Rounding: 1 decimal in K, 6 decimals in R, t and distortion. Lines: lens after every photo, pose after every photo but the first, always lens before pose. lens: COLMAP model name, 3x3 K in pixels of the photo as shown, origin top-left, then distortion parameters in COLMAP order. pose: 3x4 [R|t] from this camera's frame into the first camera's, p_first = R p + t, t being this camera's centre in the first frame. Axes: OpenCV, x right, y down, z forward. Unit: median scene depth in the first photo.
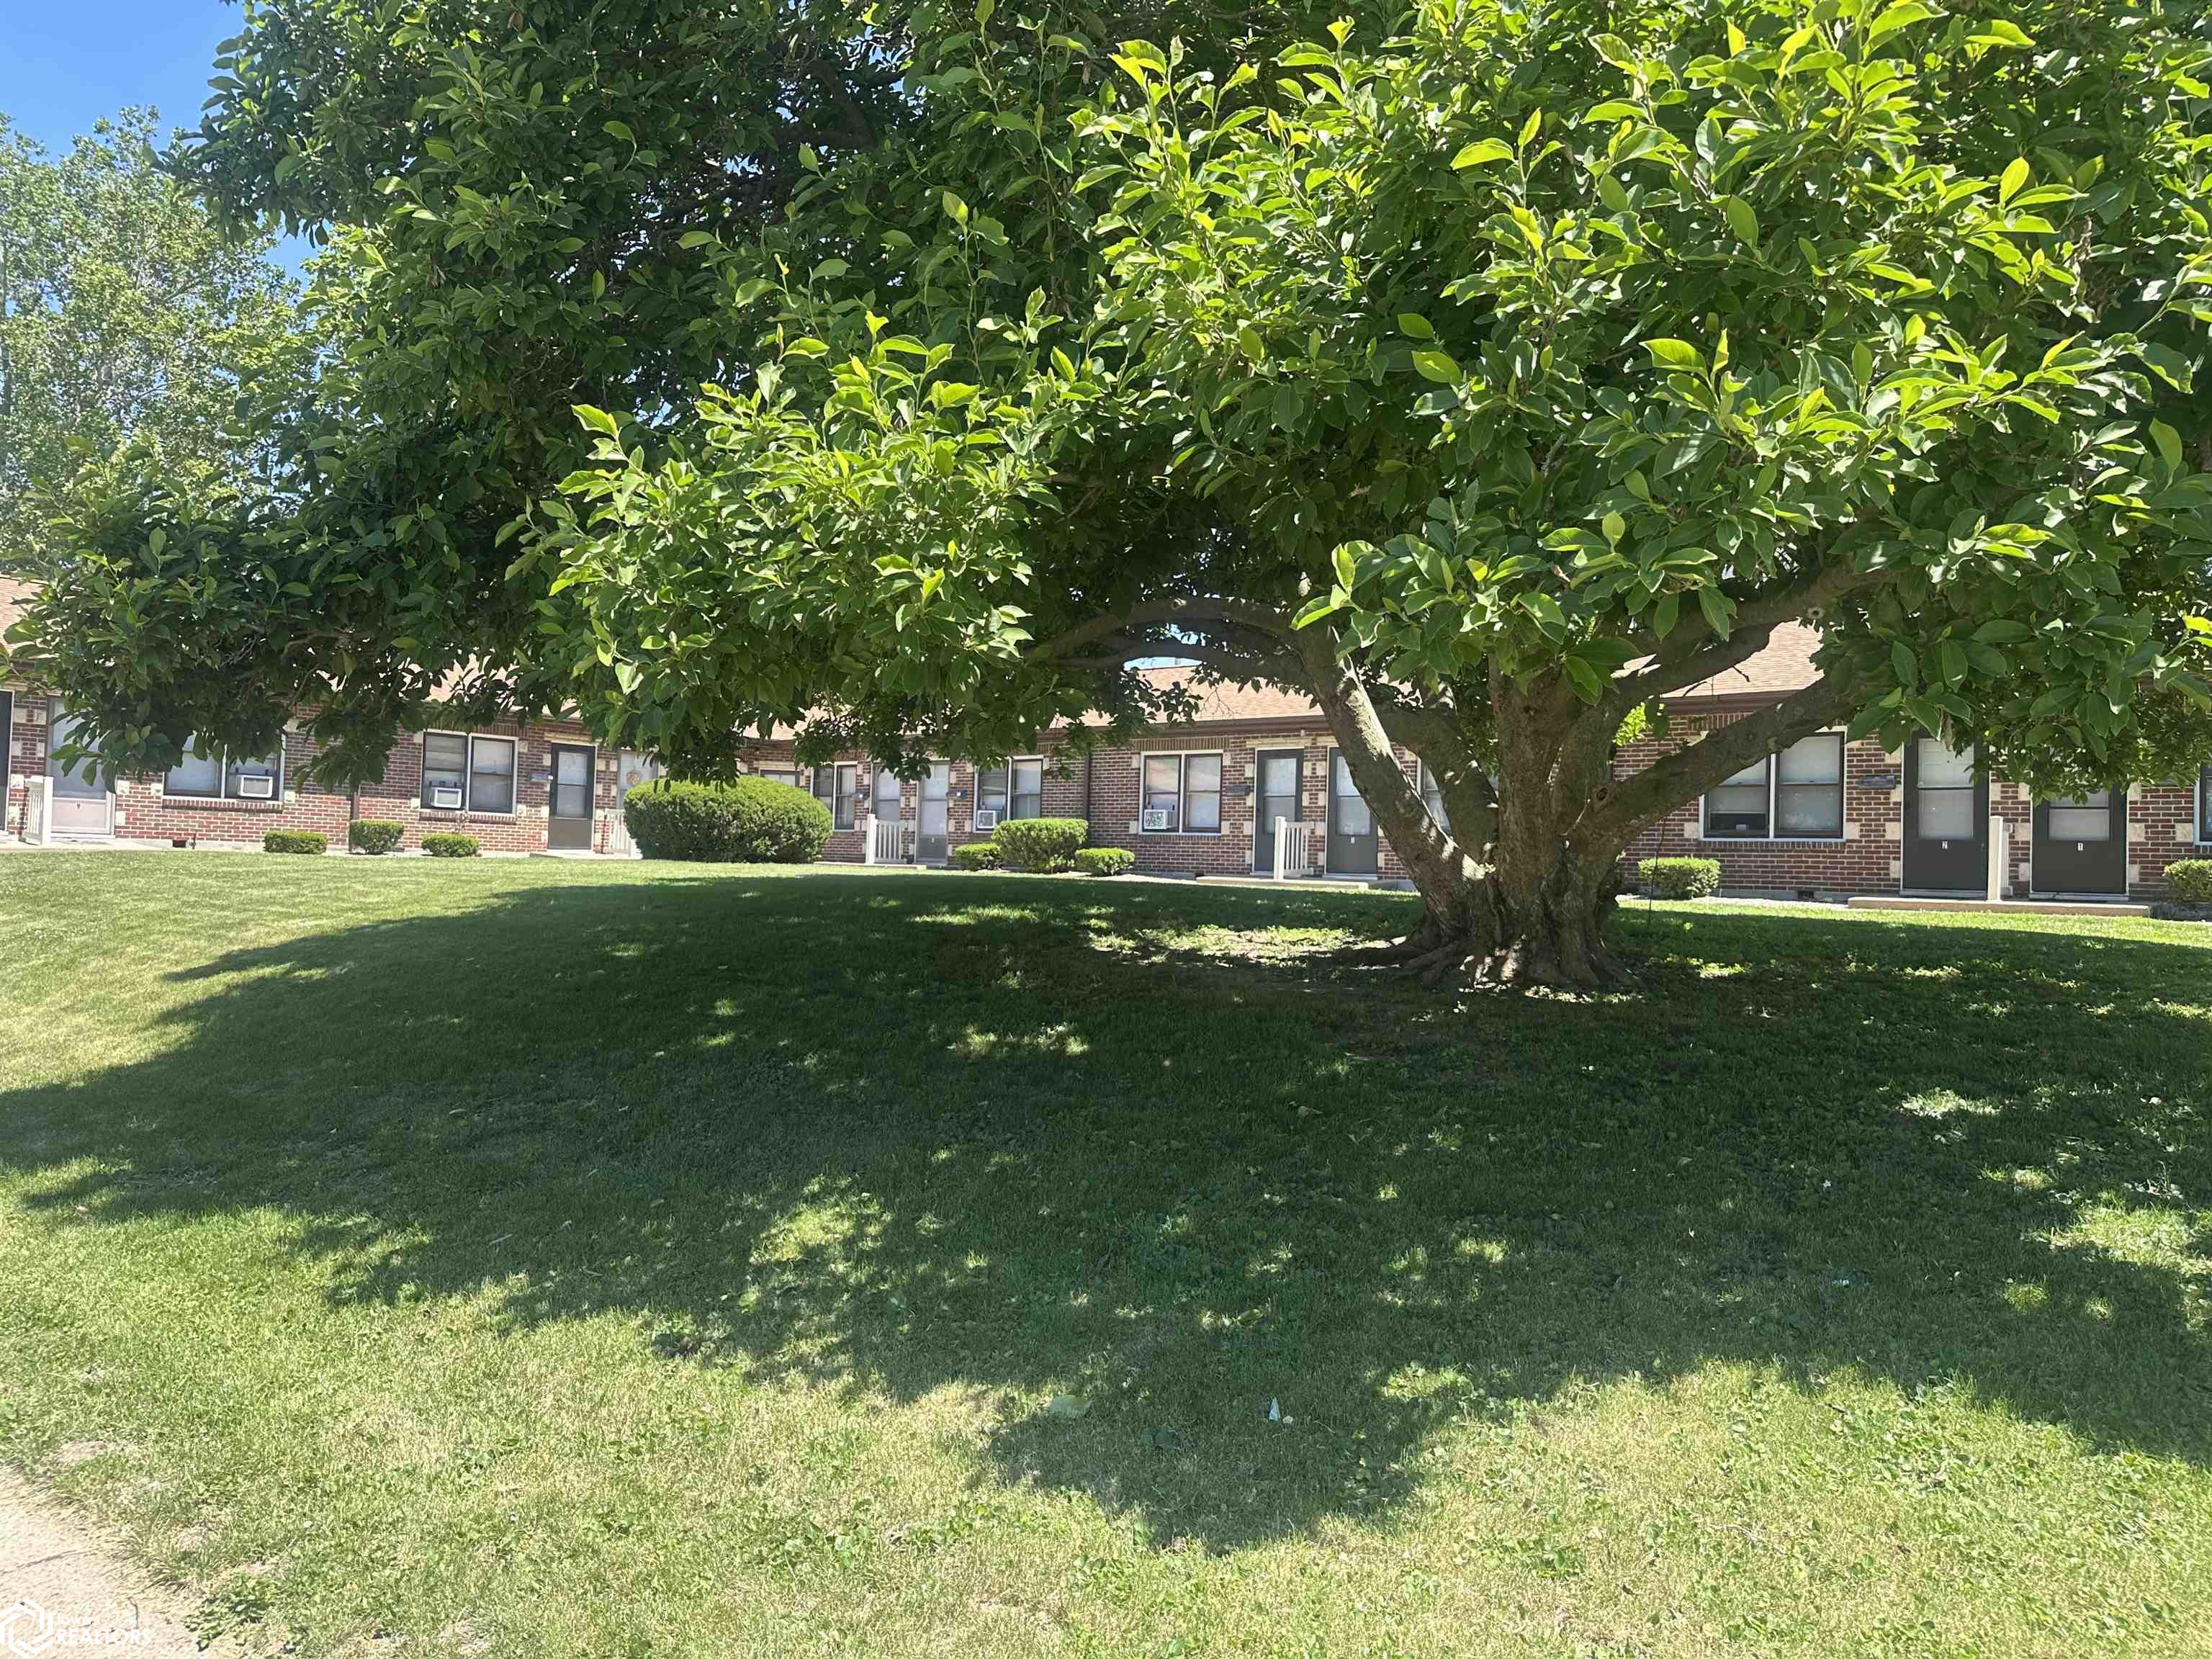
lens RADIAL K [[1540.2, 0, 1106.0], [0, 1540.2, 829.5], [0, 0, 1]] dist [0.134371, -0.204911]
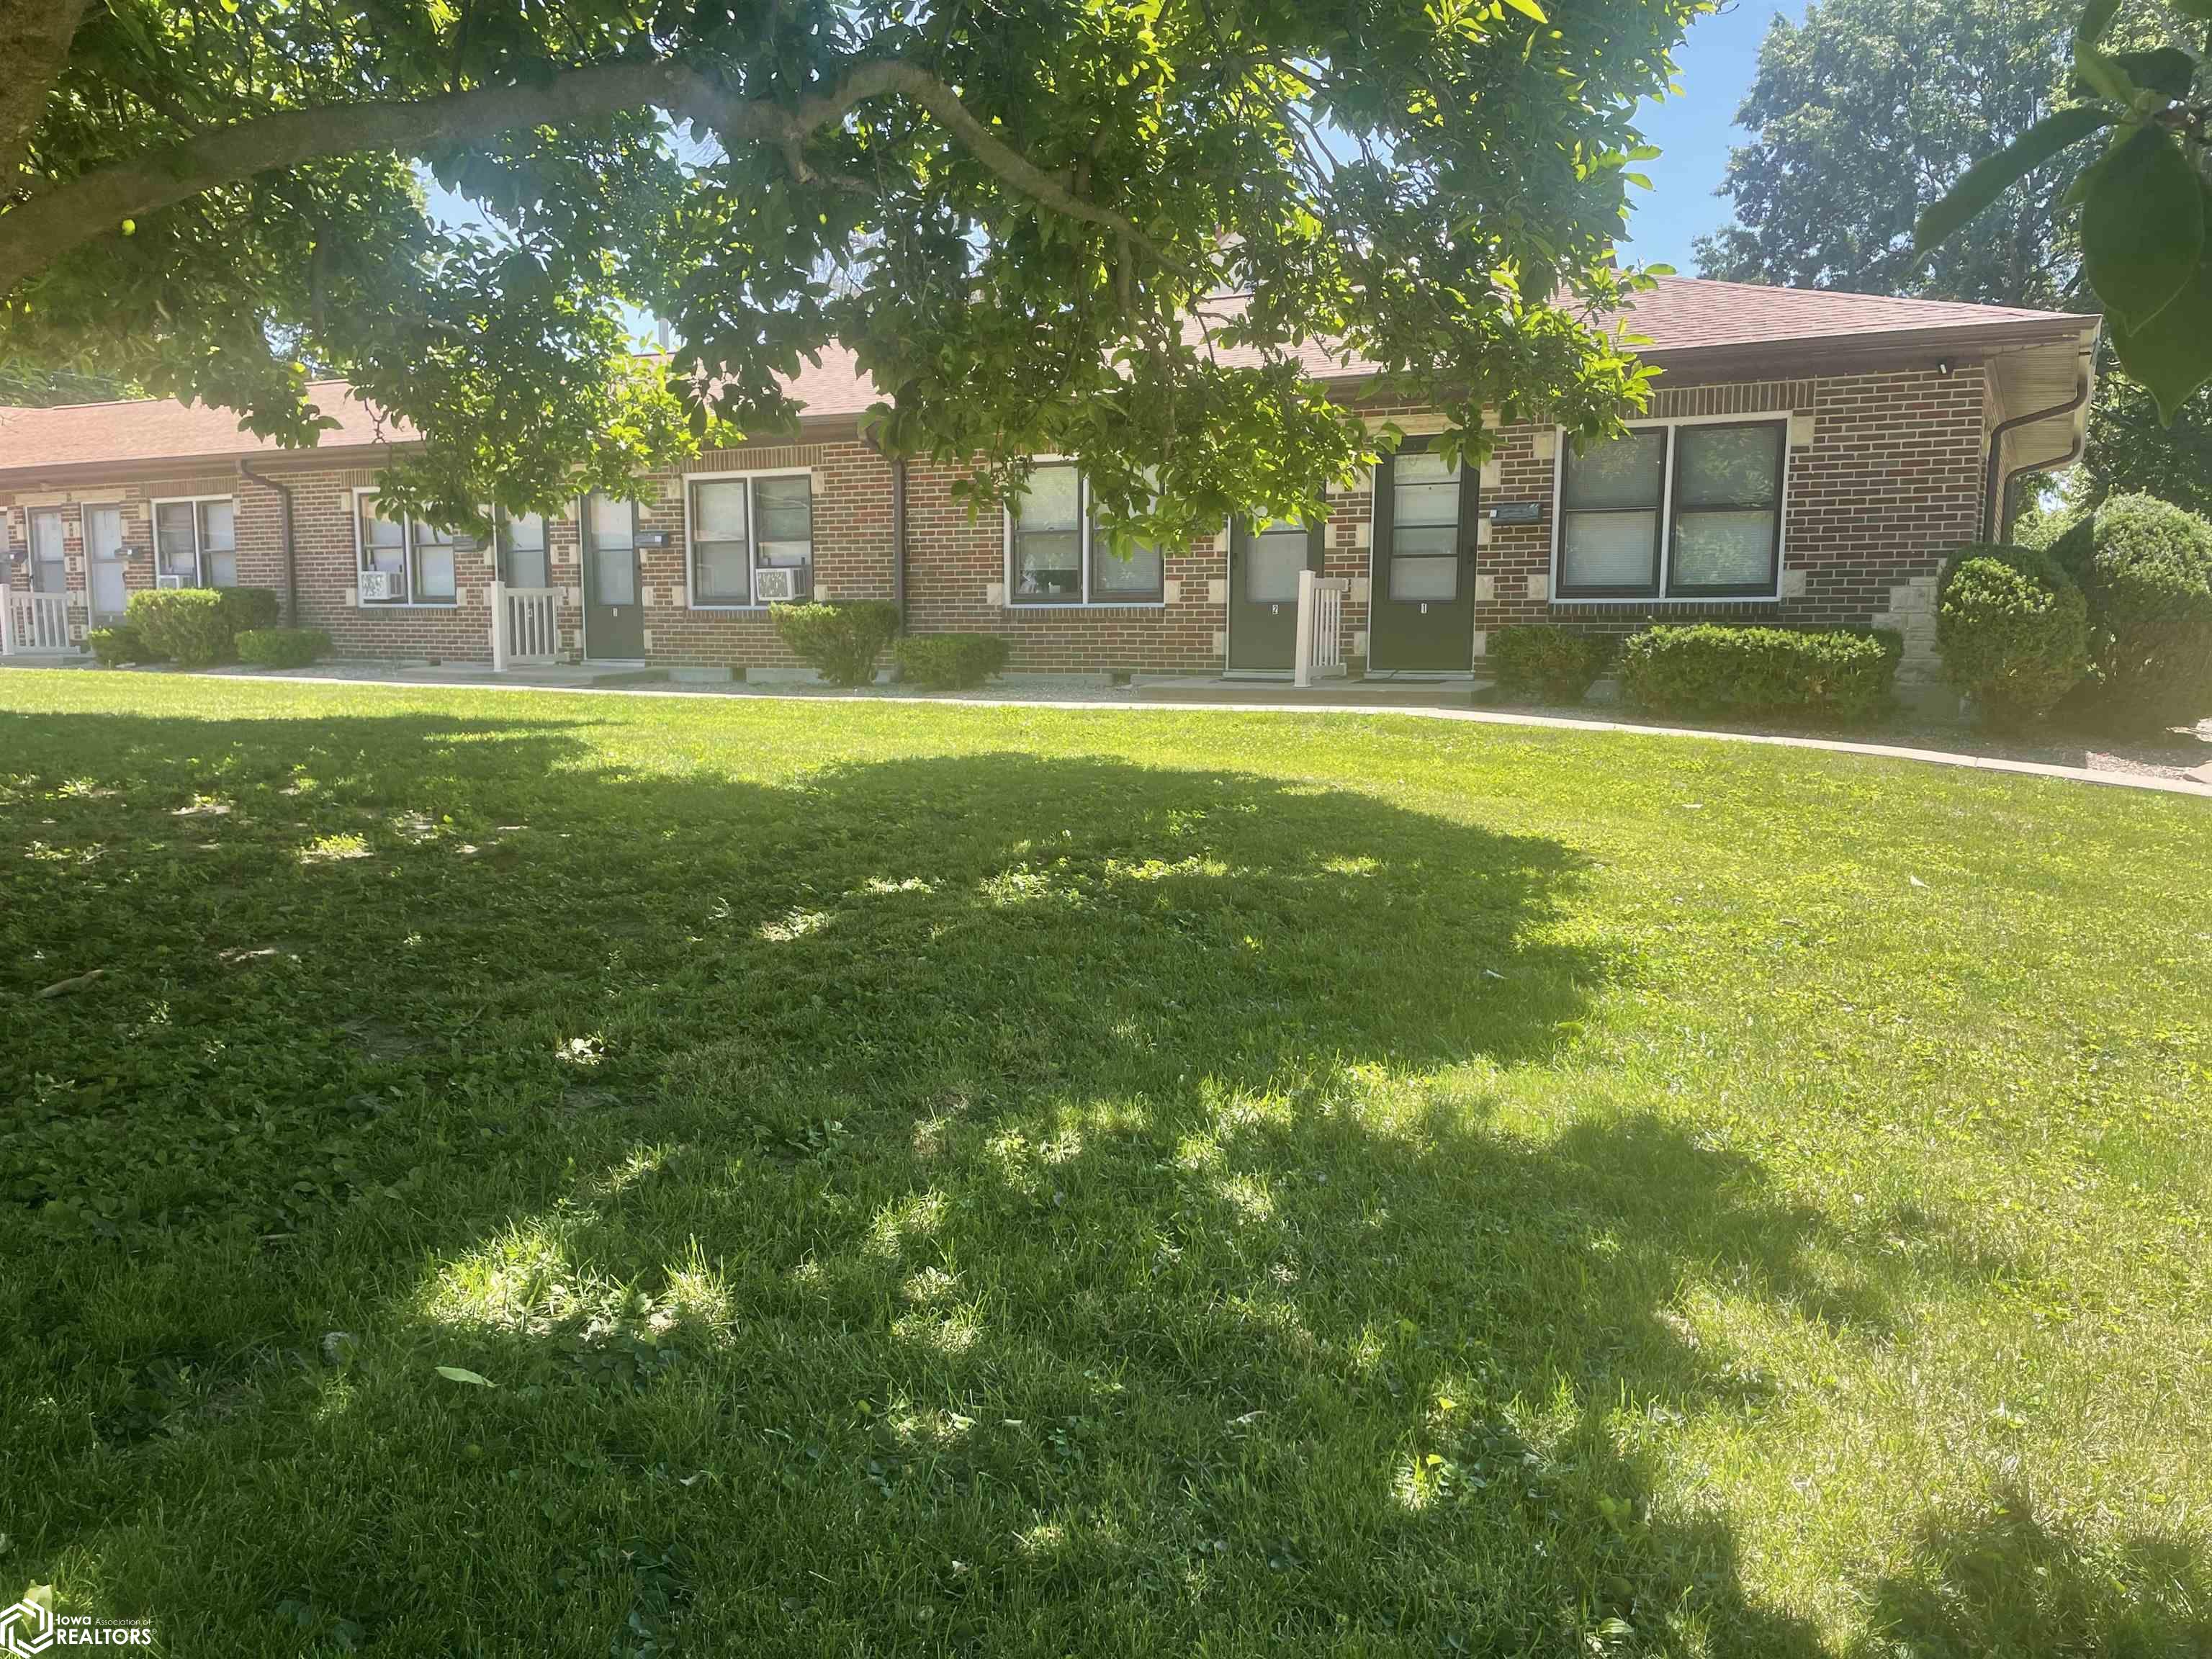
lens RADIAL K [[1670.7, 0, 1144.6], [0, 1670.7, 859.4], [0, 0, 1]] dist [0.091660, -0.114065]
pose [[0.979462, -0.051099, 0.195046, 0.231455], [0.019024, 0.986459, 0.162902, -0.002759], [-0.200729, -0.155846, 0.967171, 0.163139]]
